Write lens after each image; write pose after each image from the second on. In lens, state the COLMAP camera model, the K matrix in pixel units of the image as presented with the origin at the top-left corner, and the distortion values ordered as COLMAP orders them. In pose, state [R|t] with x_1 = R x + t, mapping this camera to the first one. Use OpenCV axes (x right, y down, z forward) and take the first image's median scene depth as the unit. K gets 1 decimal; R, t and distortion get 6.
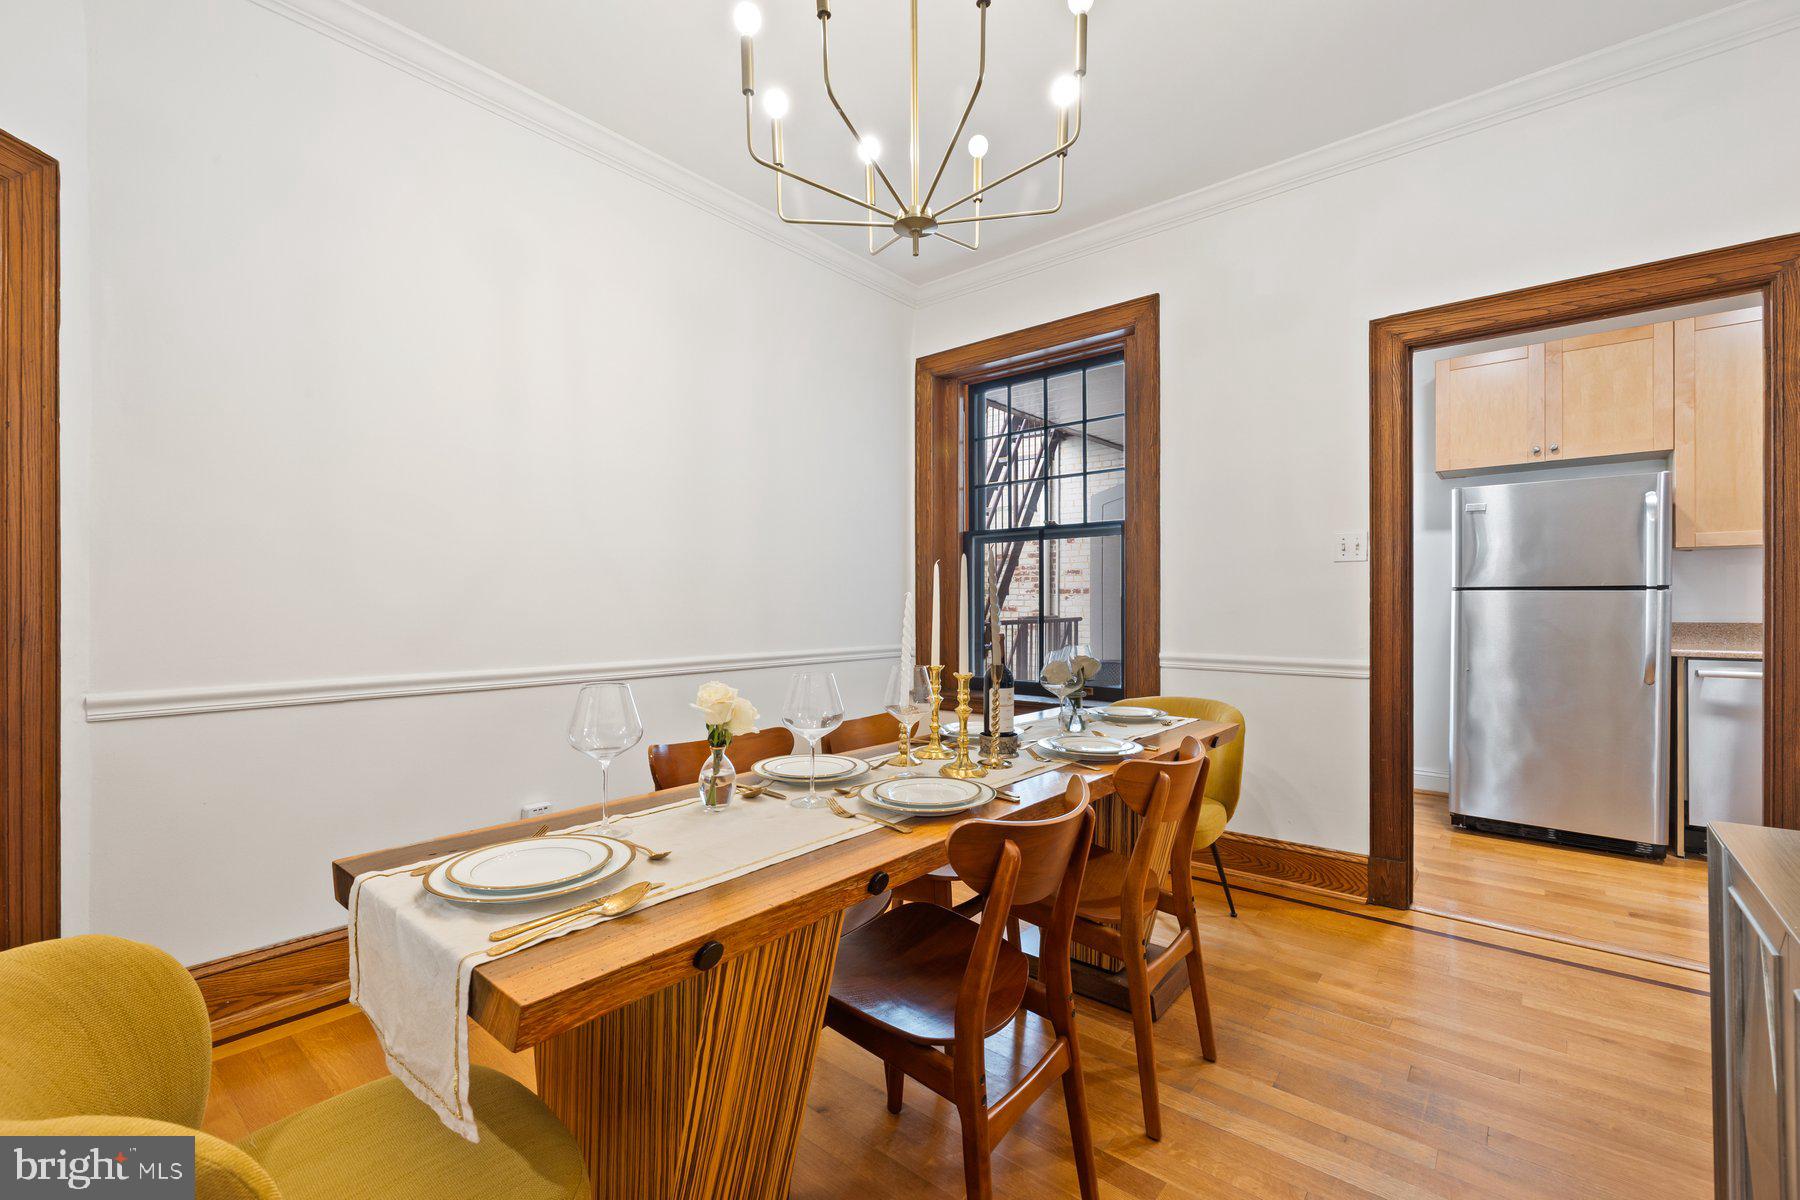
lens RADIAL K [[764.7, 0, 903.3], [0, 764.7, 605.9], [0, 0, 1]] dist [0.002196, 0.001097]
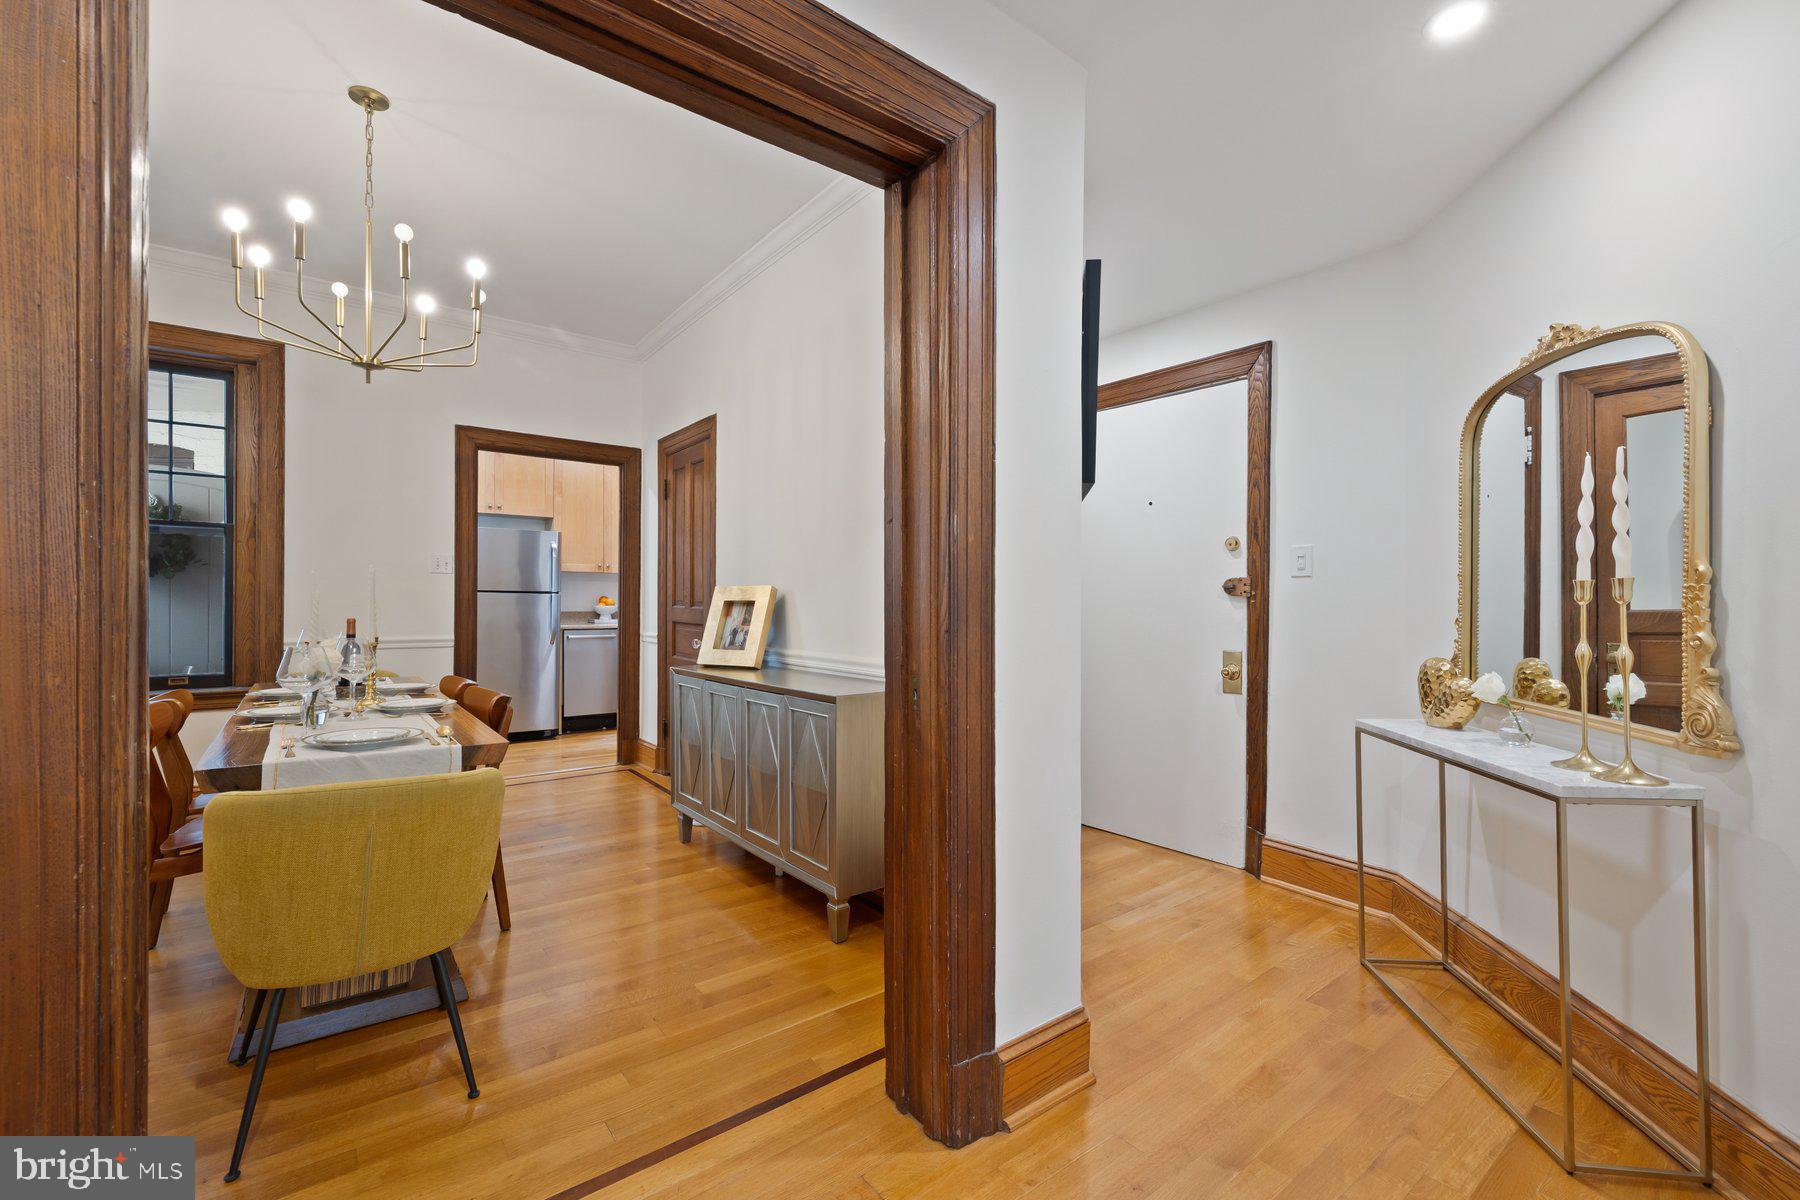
lens RADIAL K [[764.7, 0, 898.1], [0, 764.7, 603.1], [0, 0, 1]] dist [0.002196, 0.001097]
pose [[0.210668, 0.003937, 0.977550, -0.765510], [-0.005634, 0.999980, -0.002814, 0.002299], [-0.977541, -0.004915, 0.210686, -0.247361]]
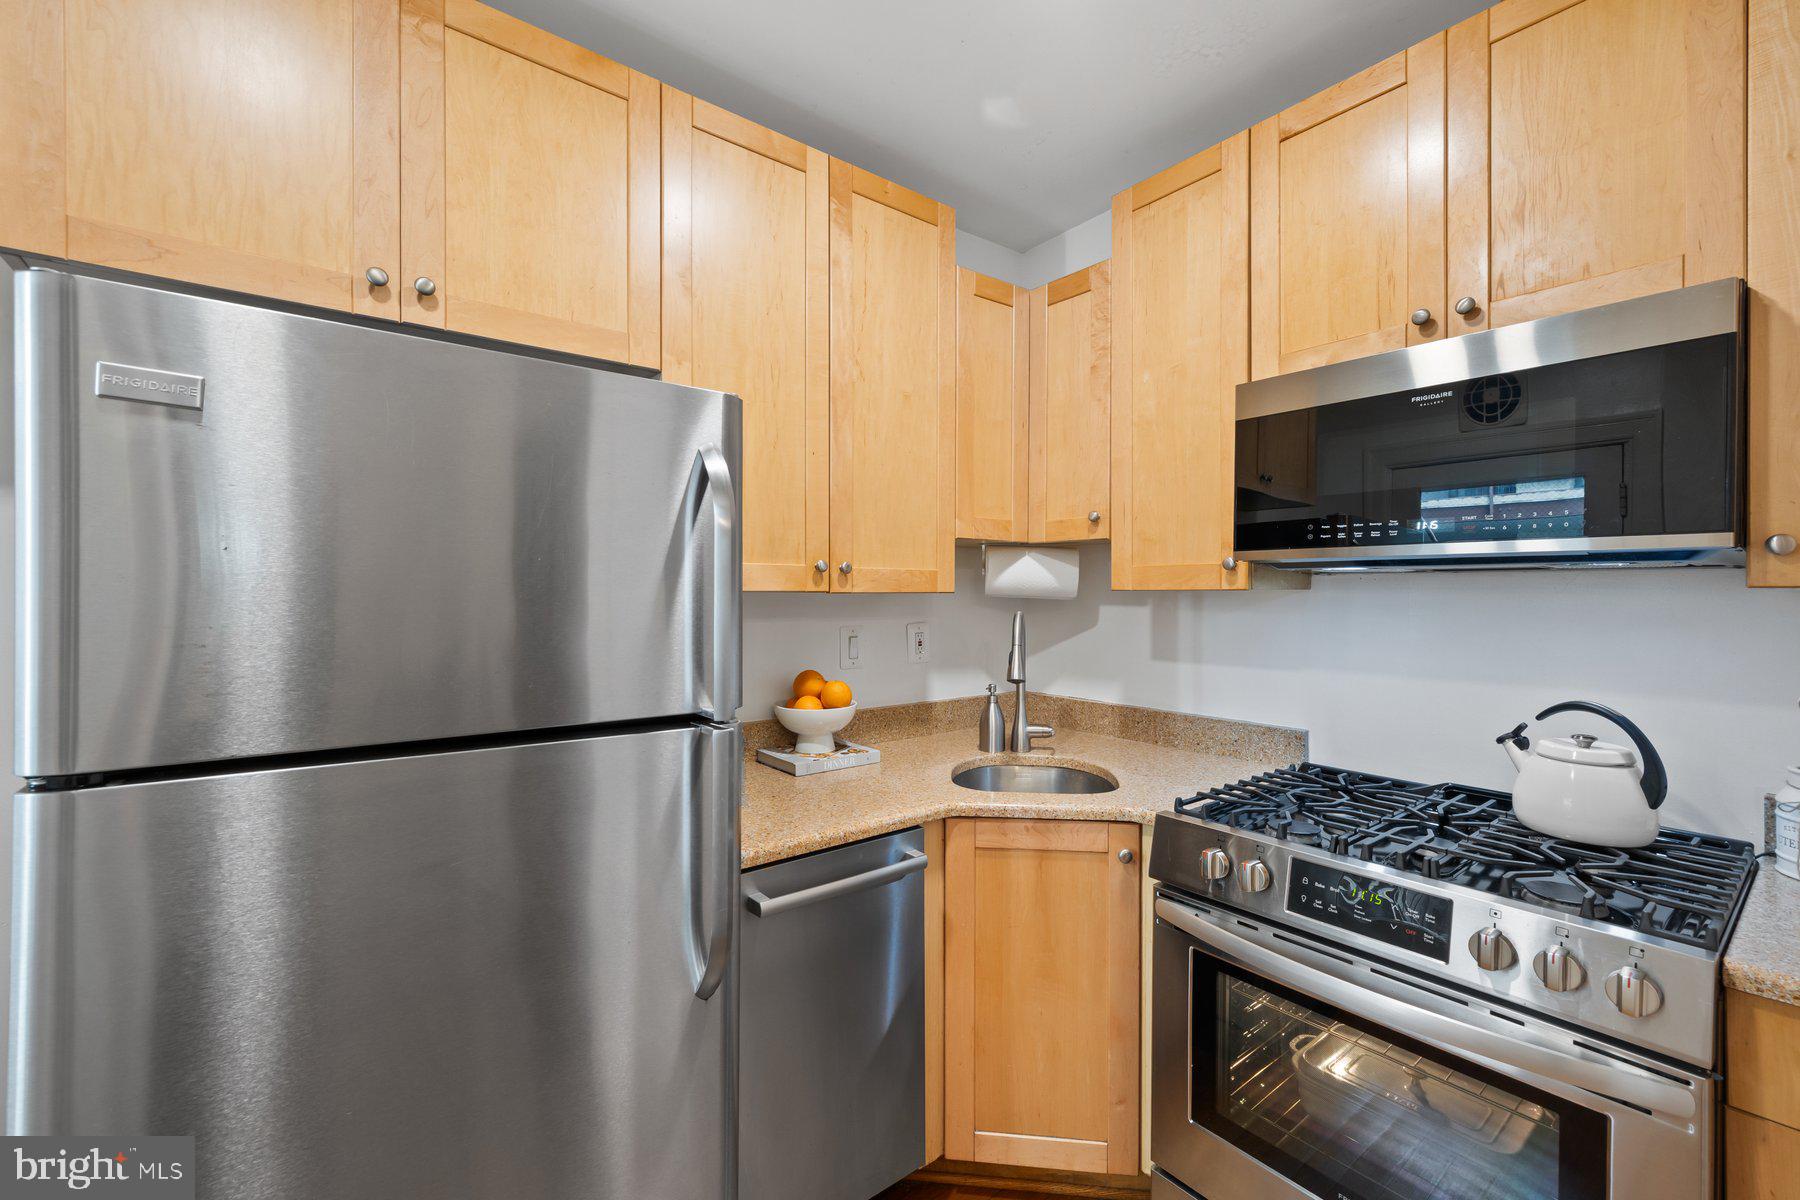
lens RADIAL K [[764.7, 0, 895.3], [0, 764.7, 593.5], [0, 0, 1]] dist [0.002196, 0.001097]
pose [[0.206524, -0.000559, 0.978441, 0.564914], [-0.003784, 0.999992, 0.001370, -0.070271], [-0.978434, -0.003985, 0.206521, 0.733840]]
